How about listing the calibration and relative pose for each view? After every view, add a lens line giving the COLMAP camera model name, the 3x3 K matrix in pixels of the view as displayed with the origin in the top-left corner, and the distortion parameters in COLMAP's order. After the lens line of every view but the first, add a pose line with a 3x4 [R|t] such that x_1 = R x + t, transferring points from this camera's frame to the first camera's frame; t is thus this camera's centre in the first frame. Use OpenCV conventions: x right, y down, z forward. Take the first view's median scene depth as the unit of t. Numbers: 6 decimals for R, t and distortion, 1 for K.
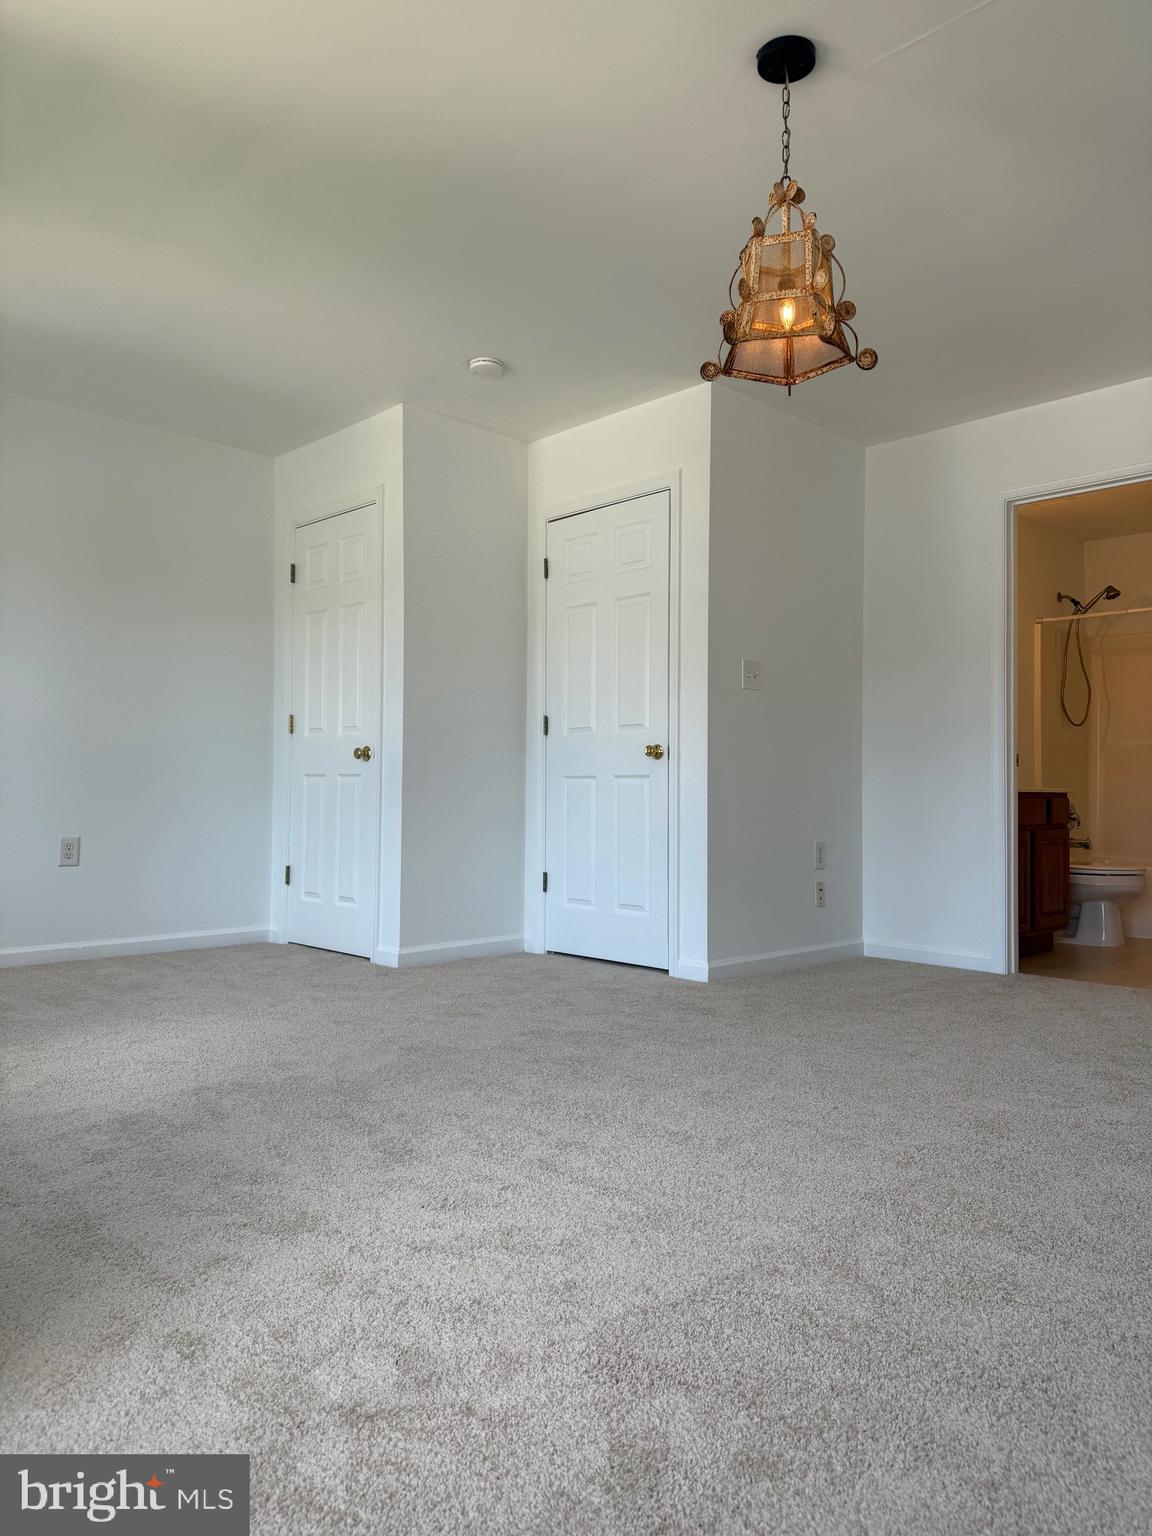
lens RADIAL K [[1067.5, 0, 577.5], [0, 1067.5, 774.5], [0, 0, 1]] dist [-0.002963, -0.007885]
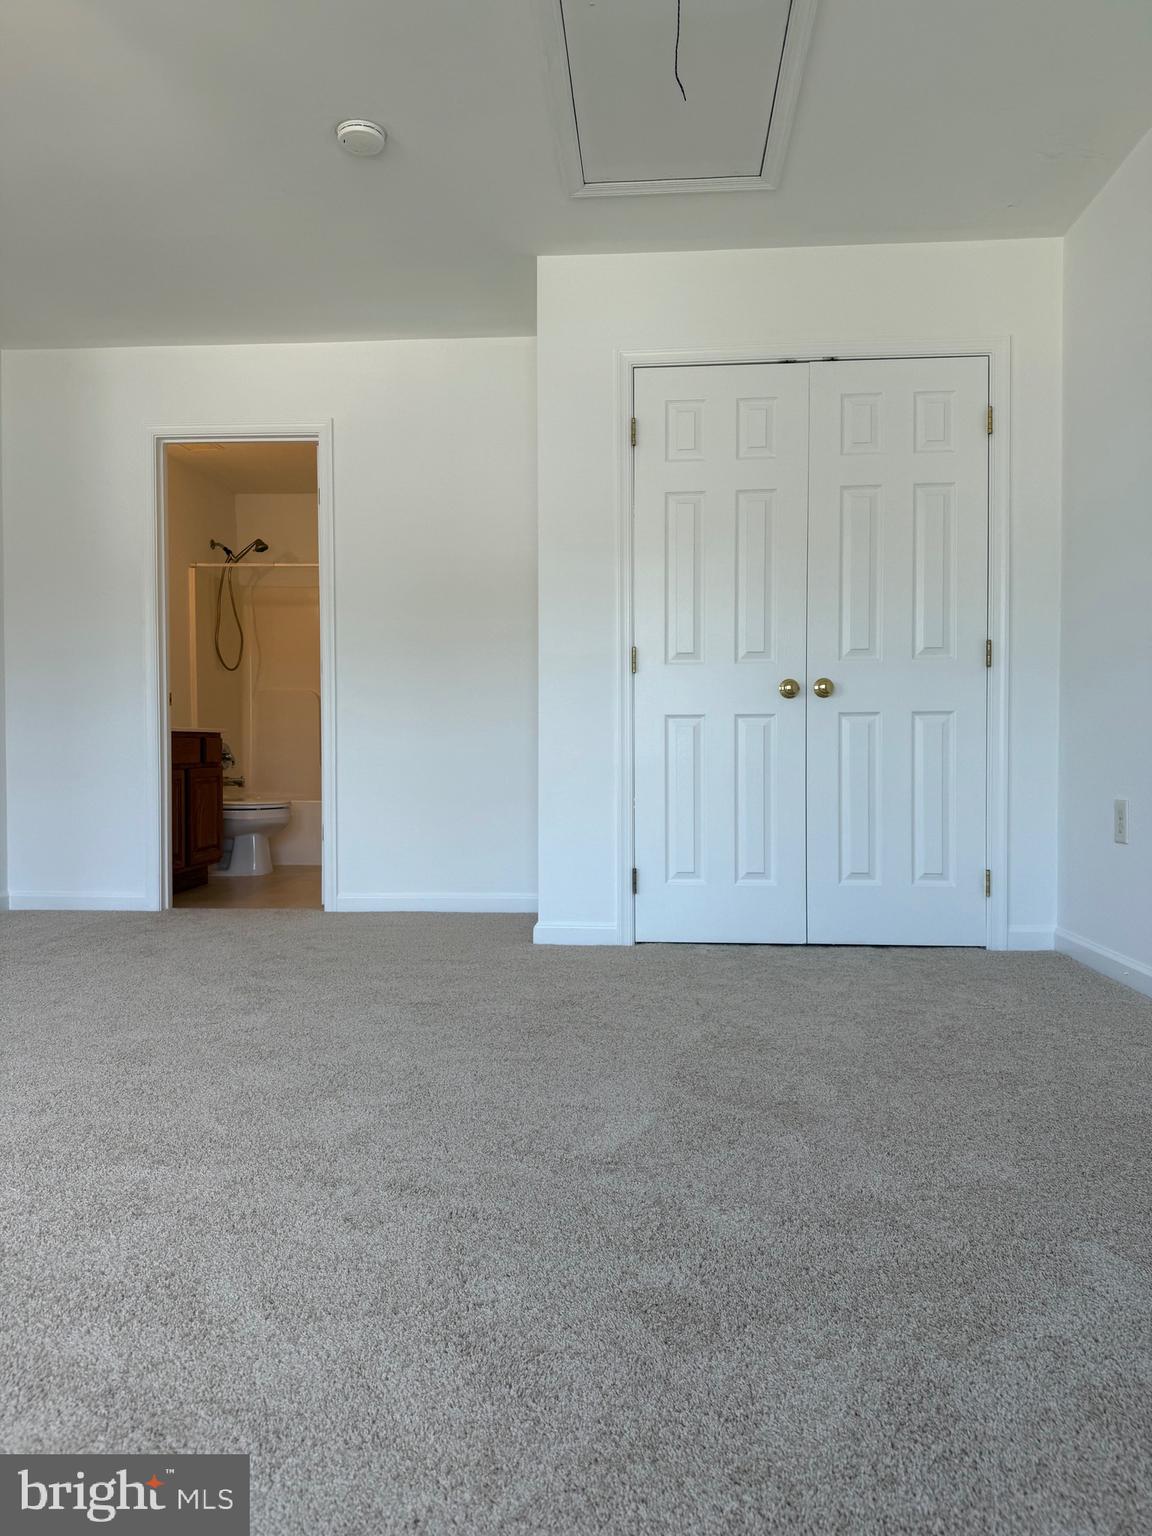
lens RADIAL K [[1067.5, 0, 577.5], [0, 1067.5, 774.5], [0, 0, 1]] dist [-0.002963, -0.007885]
pose [[0.745017, -0.028569, 0.666434, 0.042624], [-0.000035, 0.999081, 0.042868, 0.024619], [-0.667046, -0.031960, 0.744331, -0.021942]]
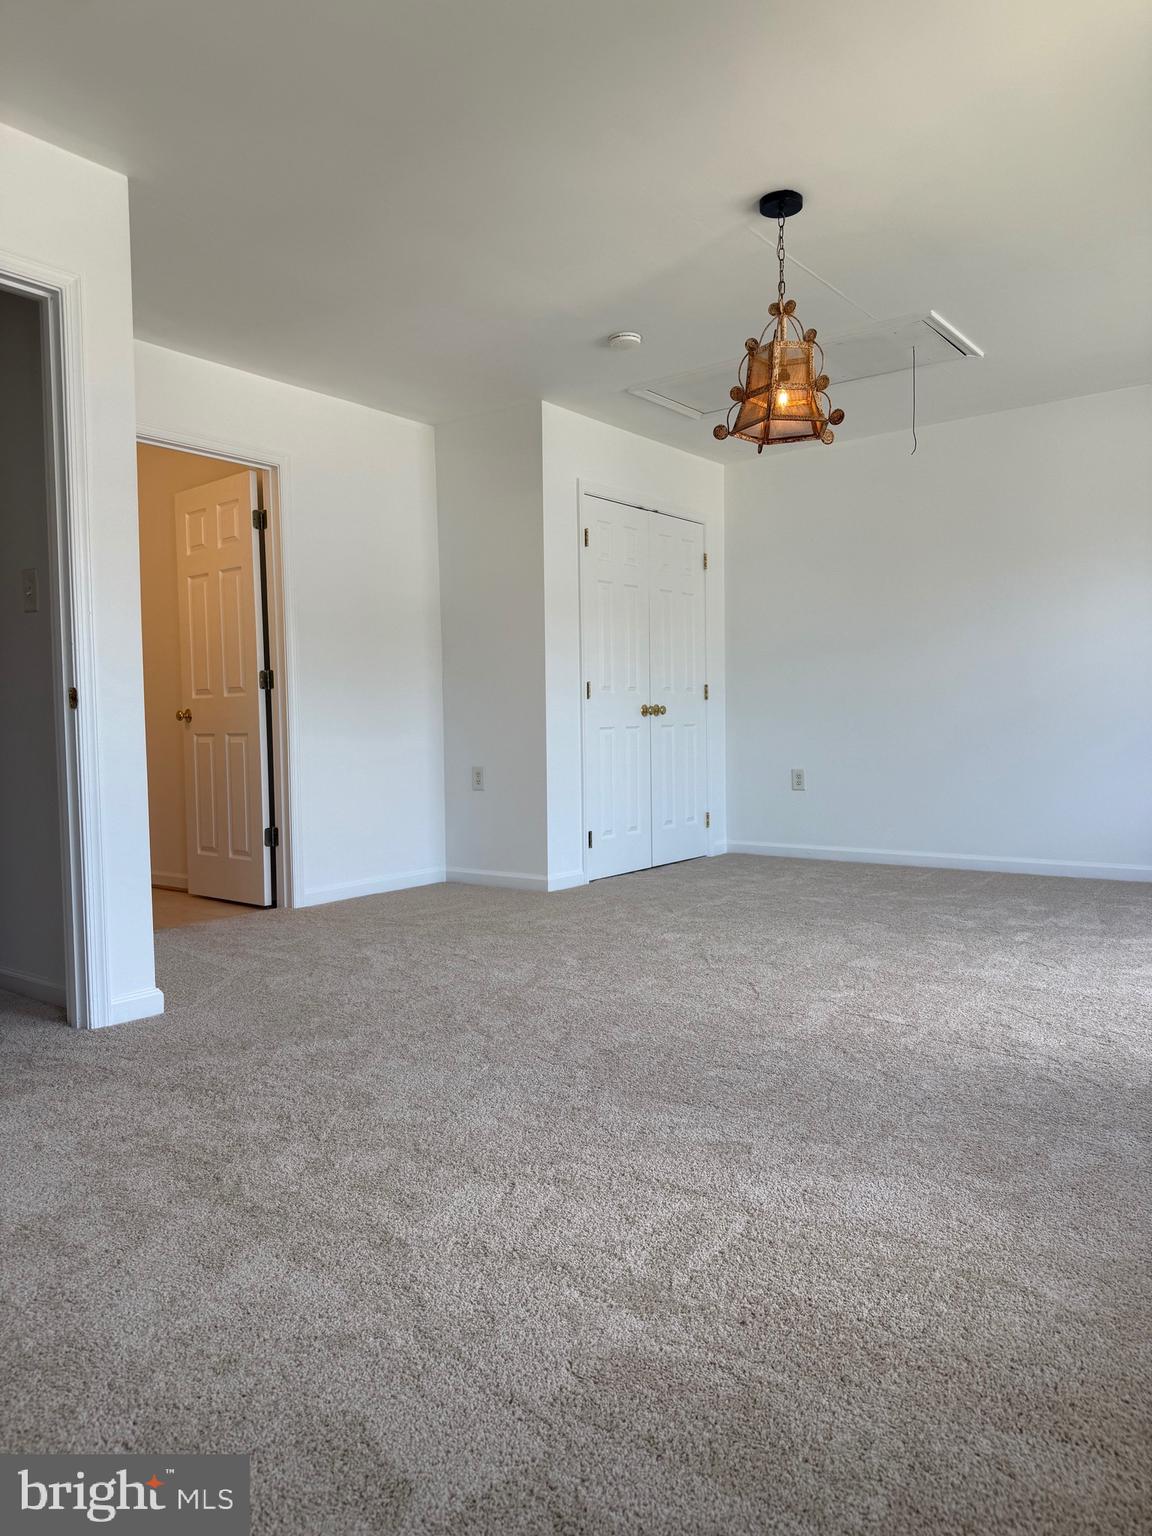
lens RADIAL K [[1067.5, 0, 577.5], [0, 1067.5, 774.5], [0, 0, 1]] dist [-0.002963, -0.007885]
pose [[-0.150161, -0.056421, 0.987050, -1.630172], [0.001055, 0.998361, 0.057228, -0.047280], [-0.988661, 0.009634, -0.149856, 2.079105]]
